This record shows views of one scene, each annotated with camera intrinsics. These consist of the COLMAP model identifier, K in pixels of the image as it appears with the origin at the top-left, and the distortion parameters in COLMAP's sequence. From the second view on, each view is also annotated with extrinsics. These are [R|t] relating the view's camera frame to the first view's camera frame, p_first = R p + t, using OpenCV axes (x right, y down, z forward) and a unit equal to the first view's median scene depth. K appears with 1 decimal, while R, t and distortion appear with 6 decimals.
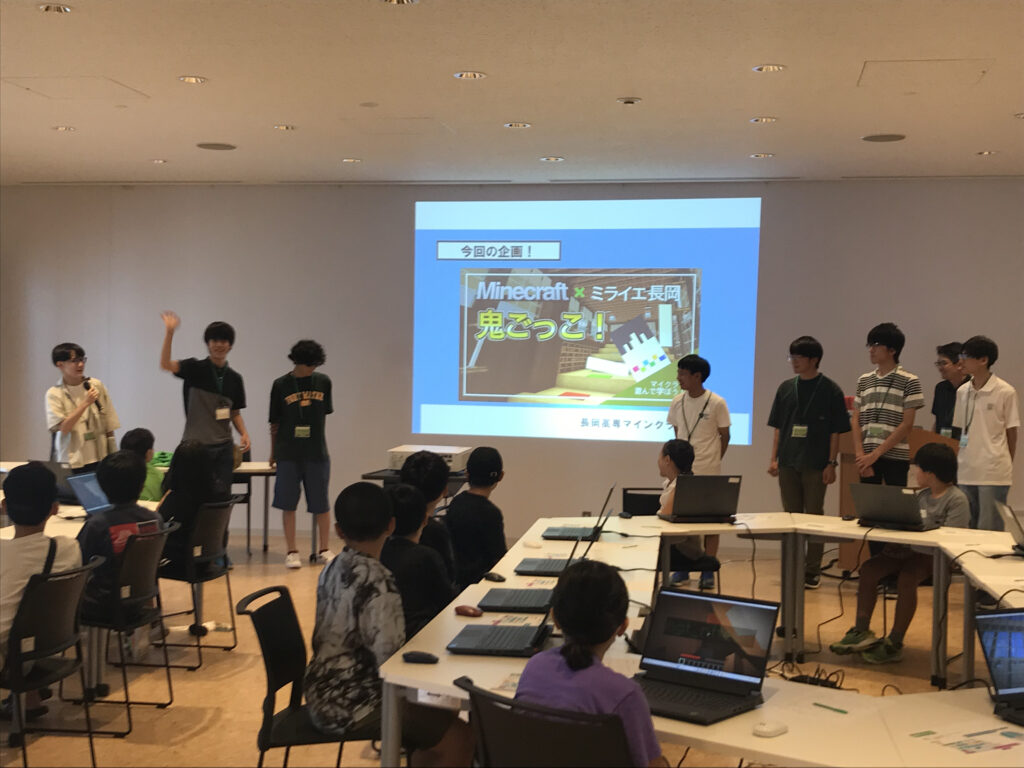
lens RADIAL K [[1427.1, 0, 512.0], [0, 1427.1, 384.0], [0, 0, 1]] dist [0.026900, 0.019555]
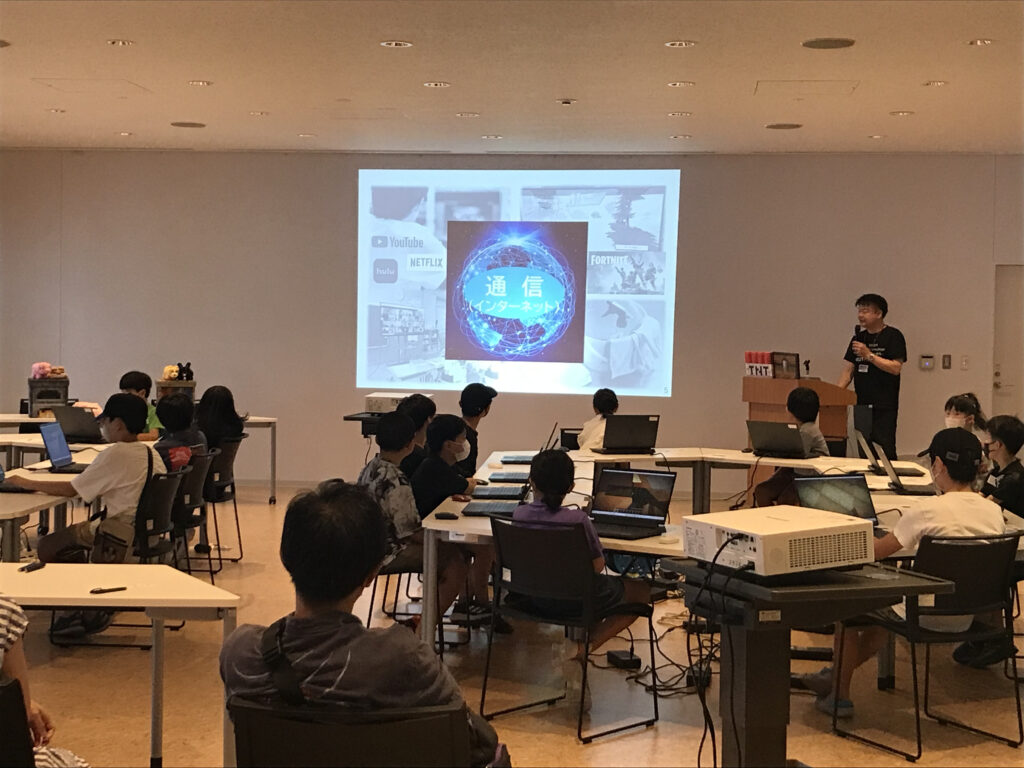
lens RADIAL K [[1706.1, 0, 512.0], [0, 1706.1, 384.0], [0, 0, 1]] dist [0.003713, -0.000690]
pose [[0.997777, -0.001629, 0.066622, -0.063091], [0.000076, 0.999728, 0.023307, 0.003671], [-0.066641, -0.023250, 0.997506, -0.452006]]
